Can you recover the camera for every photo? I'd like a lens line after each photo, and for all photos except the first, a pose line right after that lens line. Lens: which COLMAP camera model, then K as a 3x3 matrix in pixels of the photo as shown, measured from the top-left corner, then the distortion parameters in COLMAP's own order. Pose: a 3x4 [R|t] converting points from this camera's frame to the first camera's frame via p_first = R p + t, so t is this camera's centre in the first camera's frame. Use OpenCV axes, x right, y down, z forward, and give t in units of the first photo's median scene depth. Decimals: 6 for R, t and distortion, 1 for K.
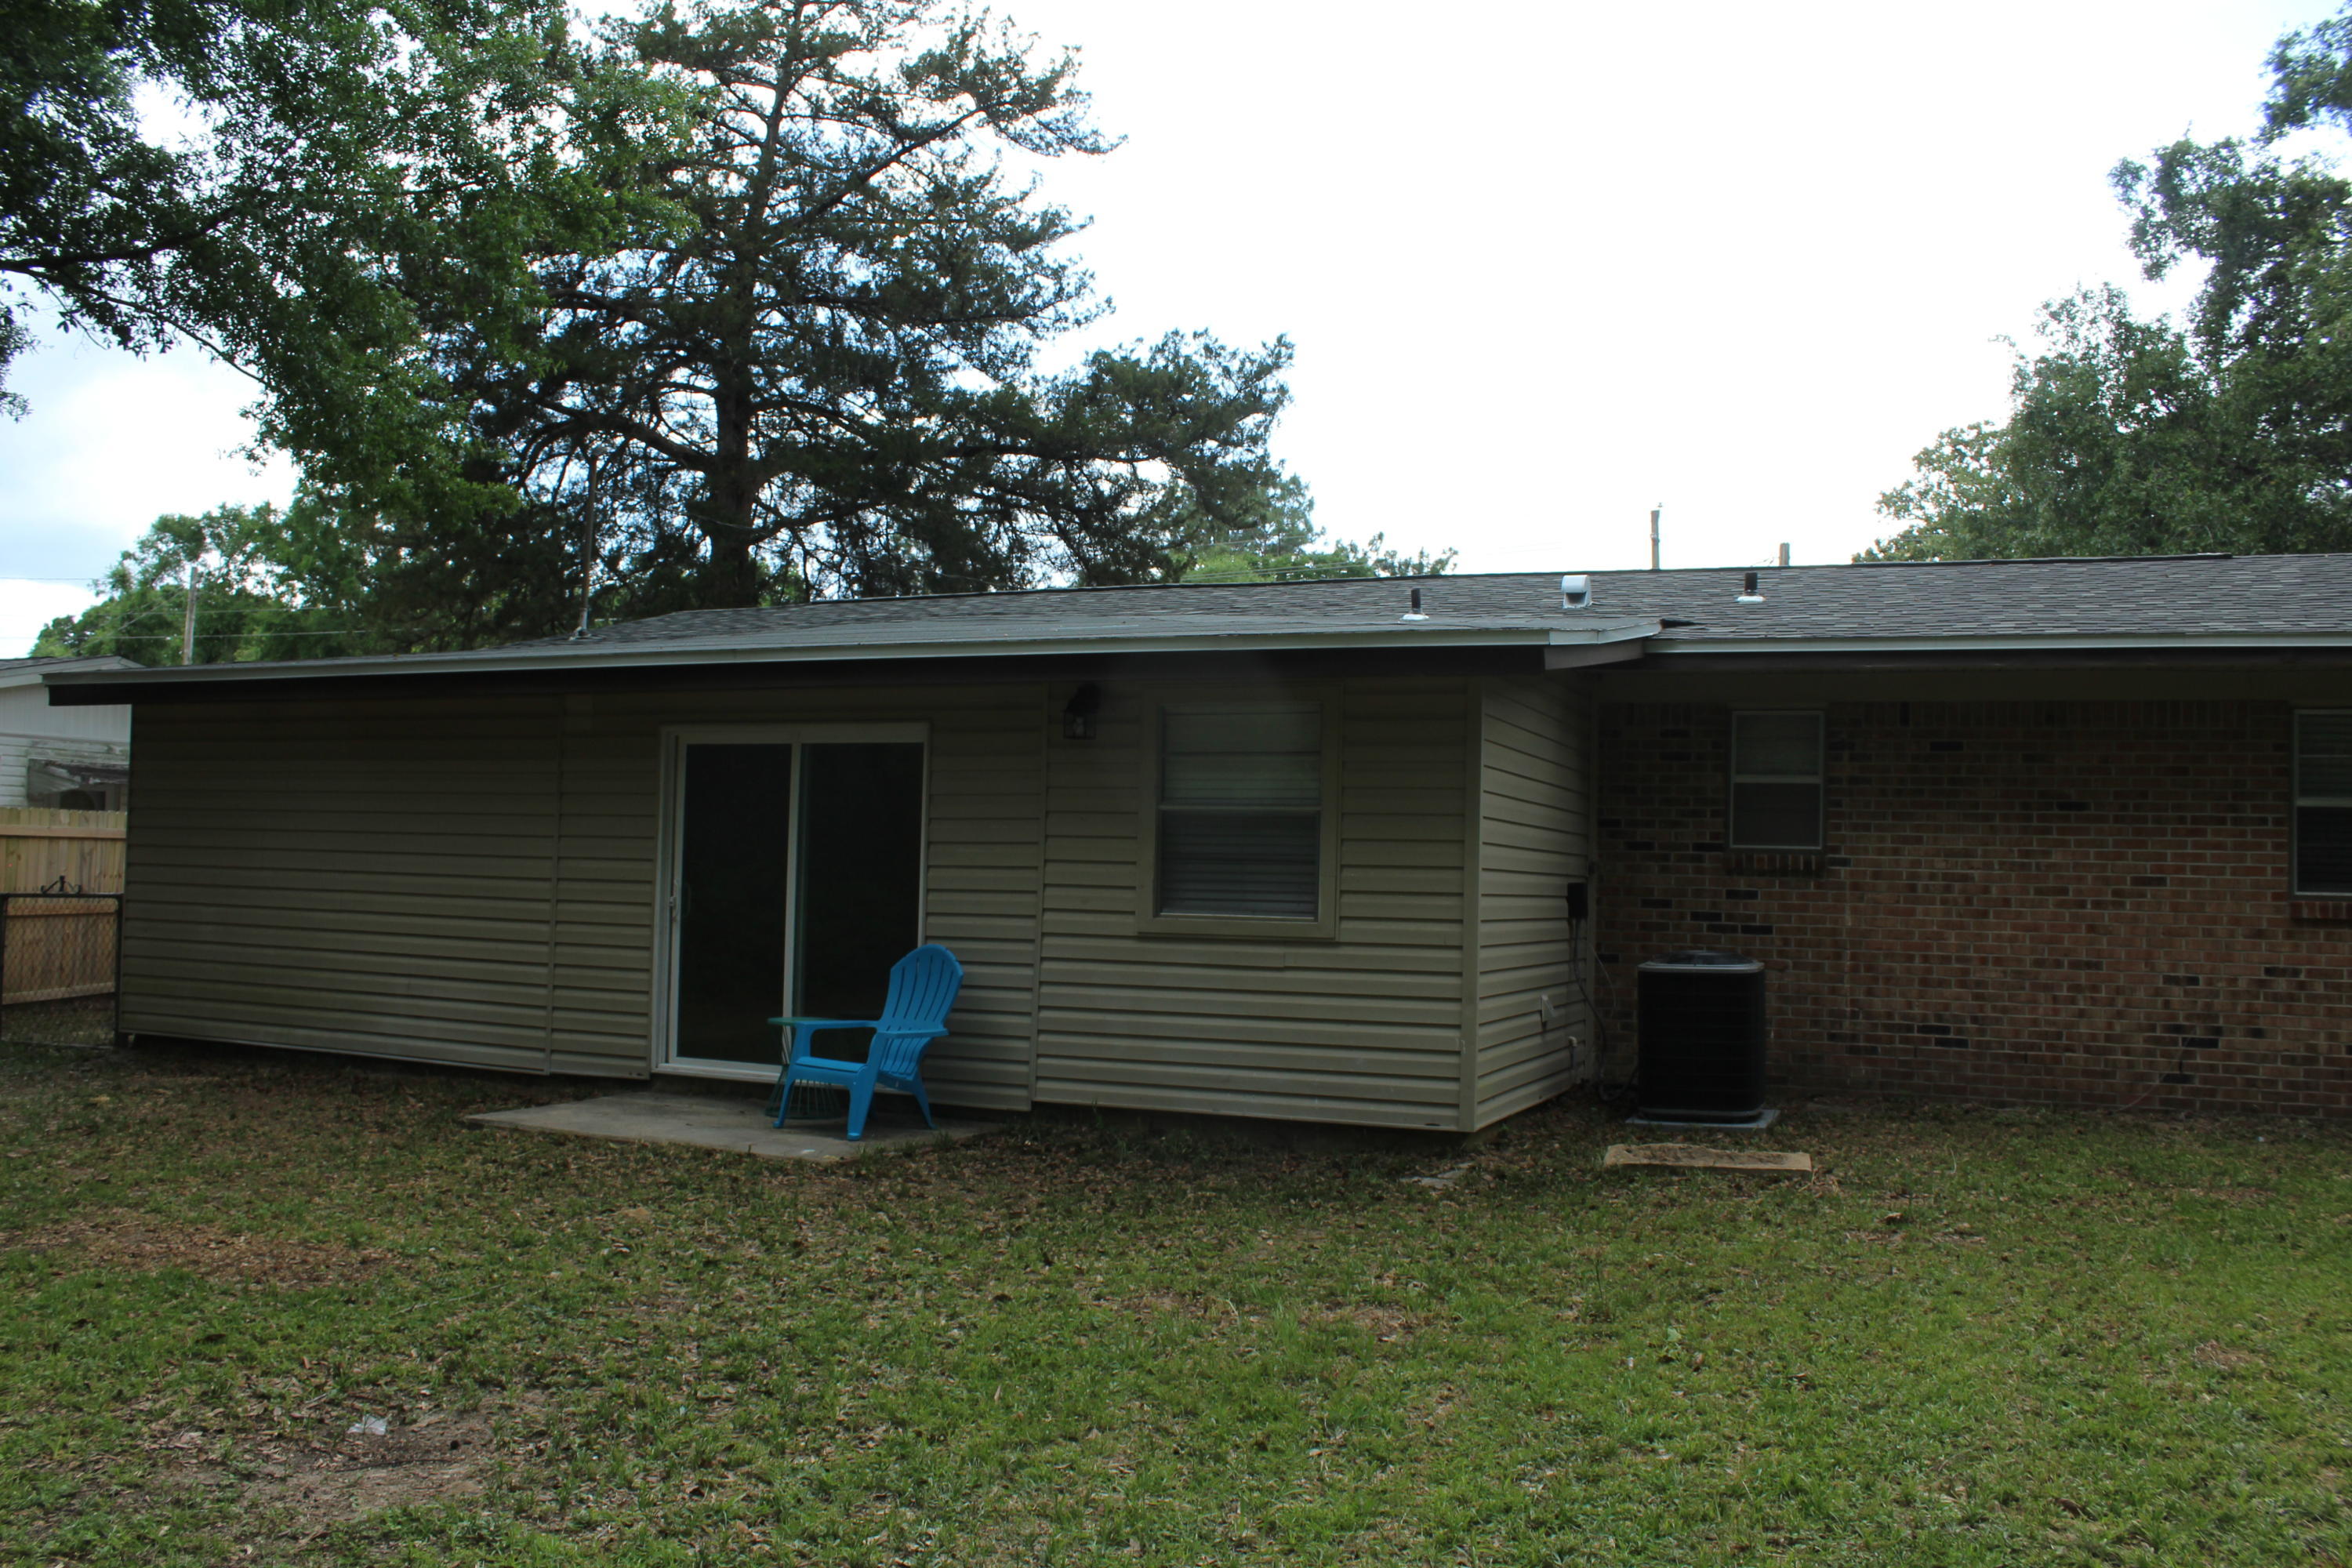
lens RADIAL K [[1962.1, 0, 1153.6], [0, 1962.1, 803.5], [0, 0, 1]] dist [-0.165793, 0.148291]
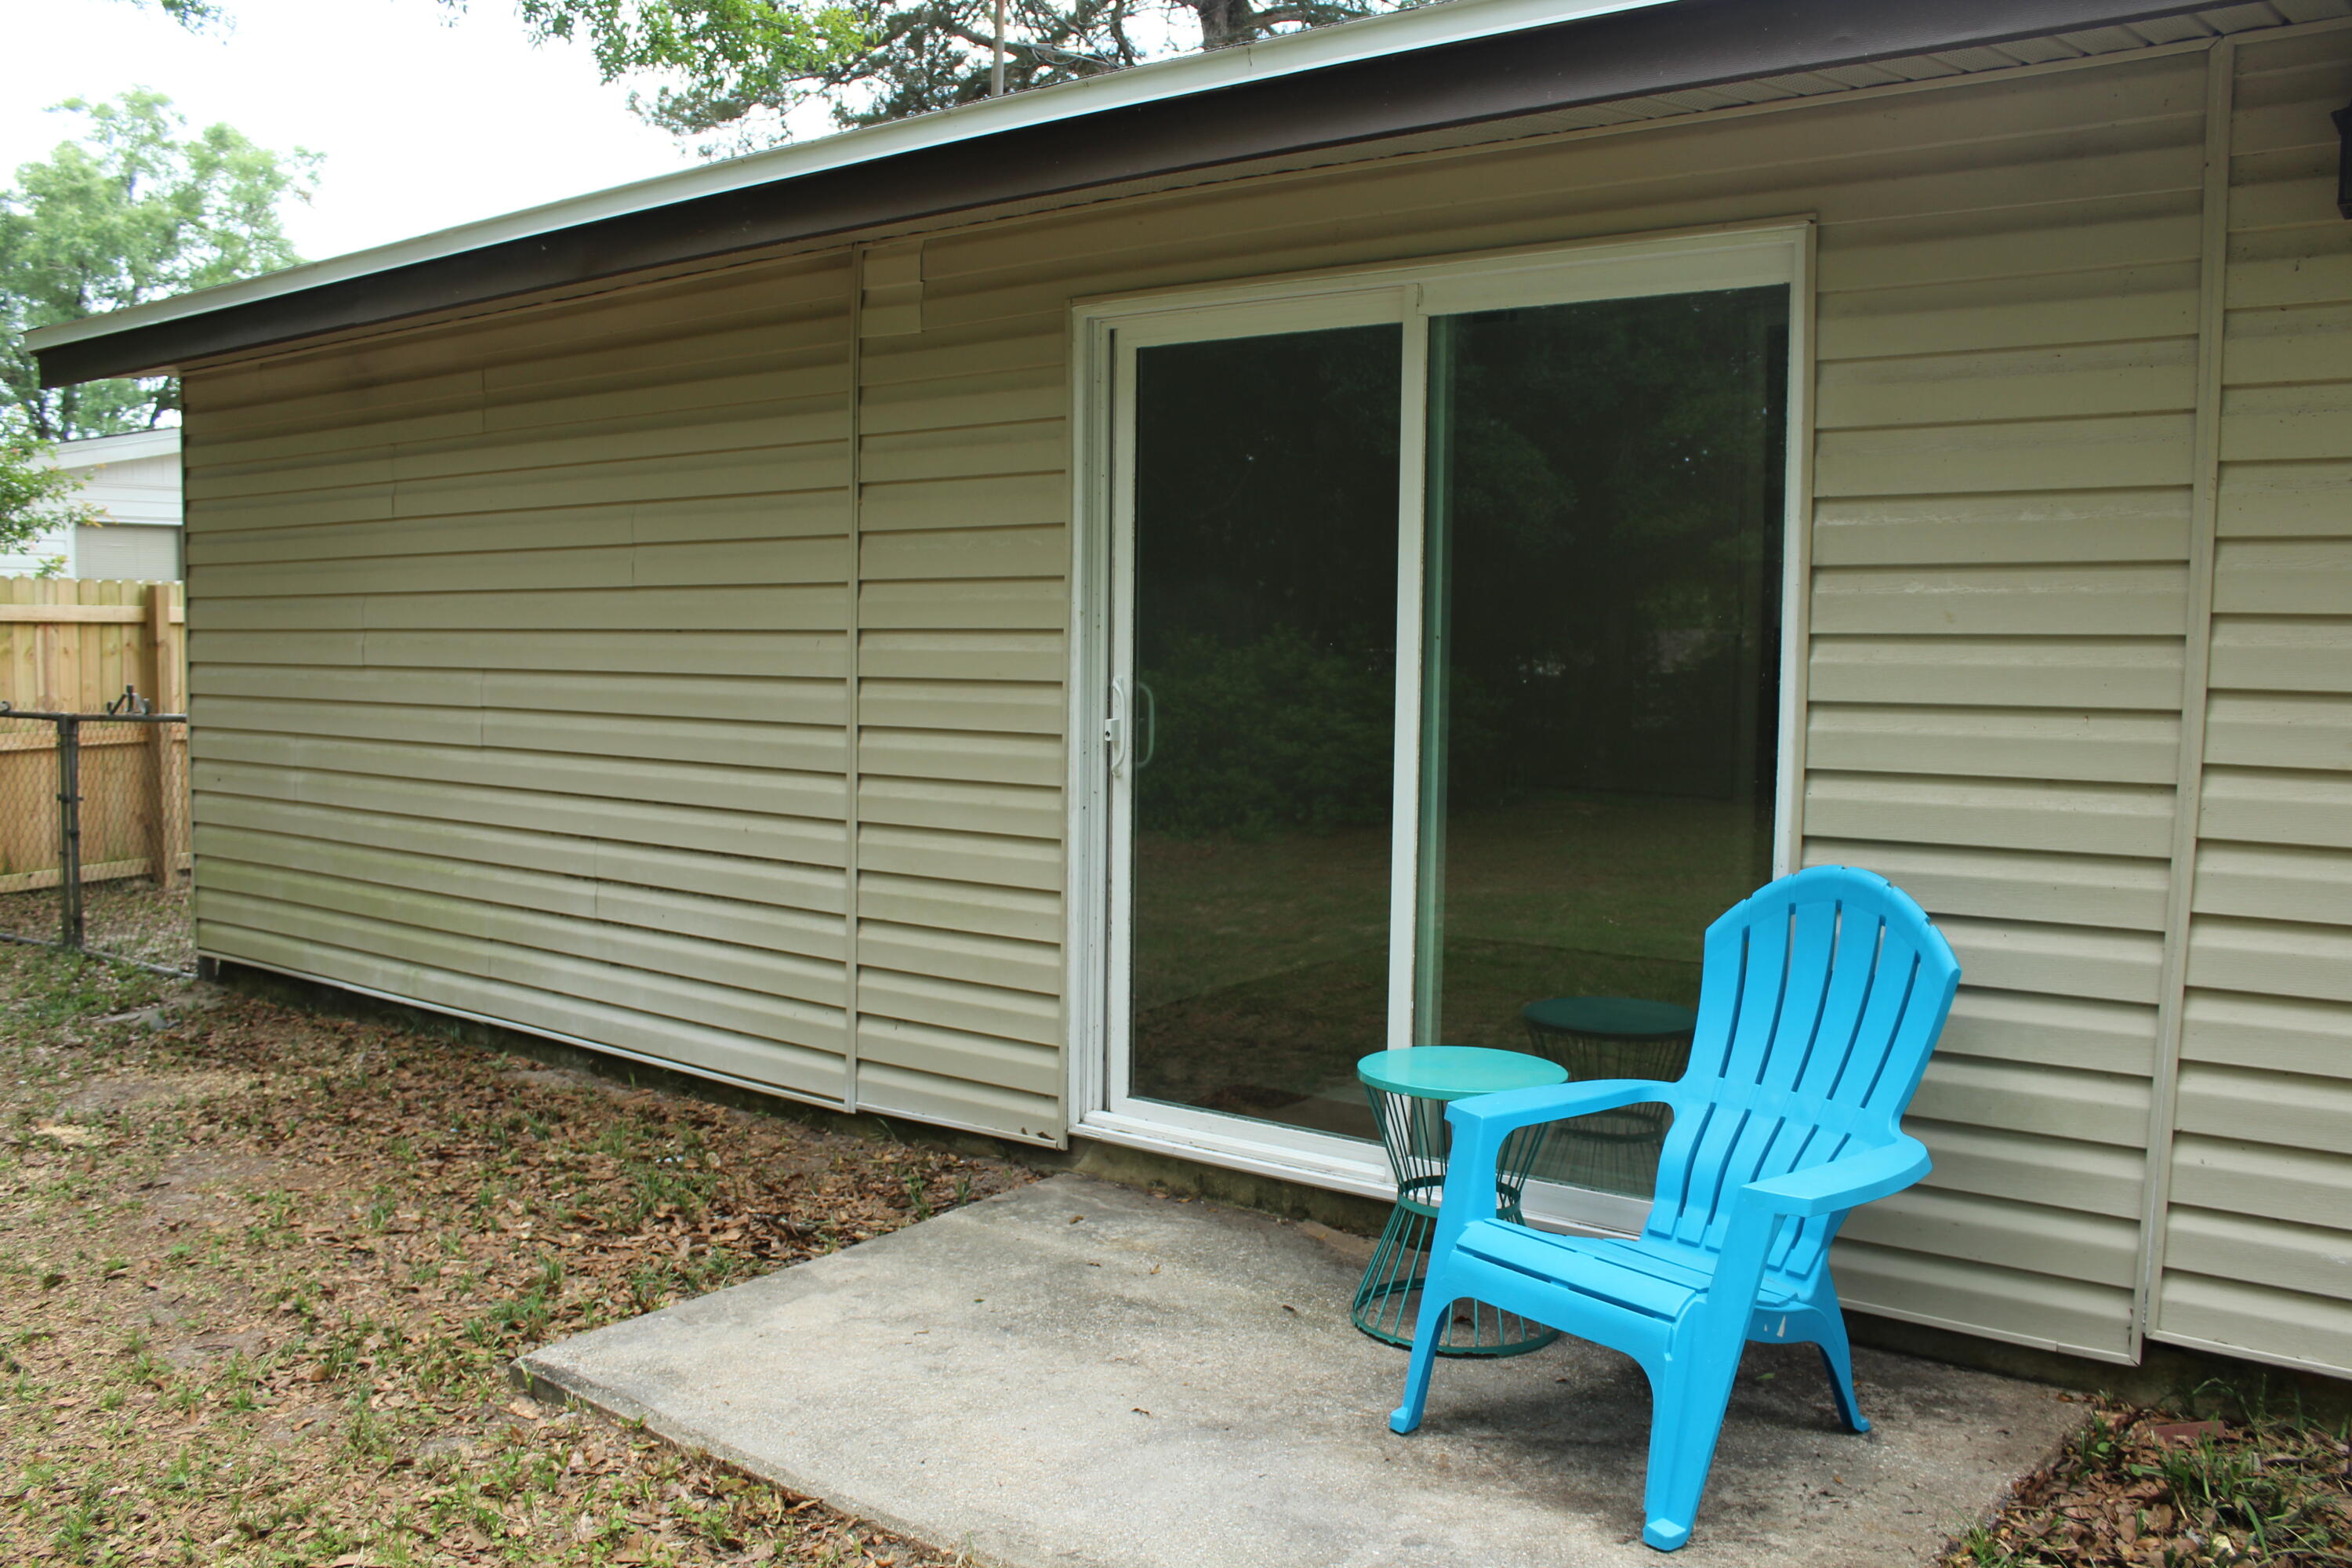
lens RADIAL K [[1962.1, 0, 1161.5], [0, 1962.1, 844.6], [0, 0, 1]] dist [-0.165793, 0.148291]
pose [[0.968471, 0.010312, -0.248911, -0.134194], [0.023896, 0.990690, 0.134020, 0.019062], [0.247976, -0.135743, 0.959209, 0.604417]]
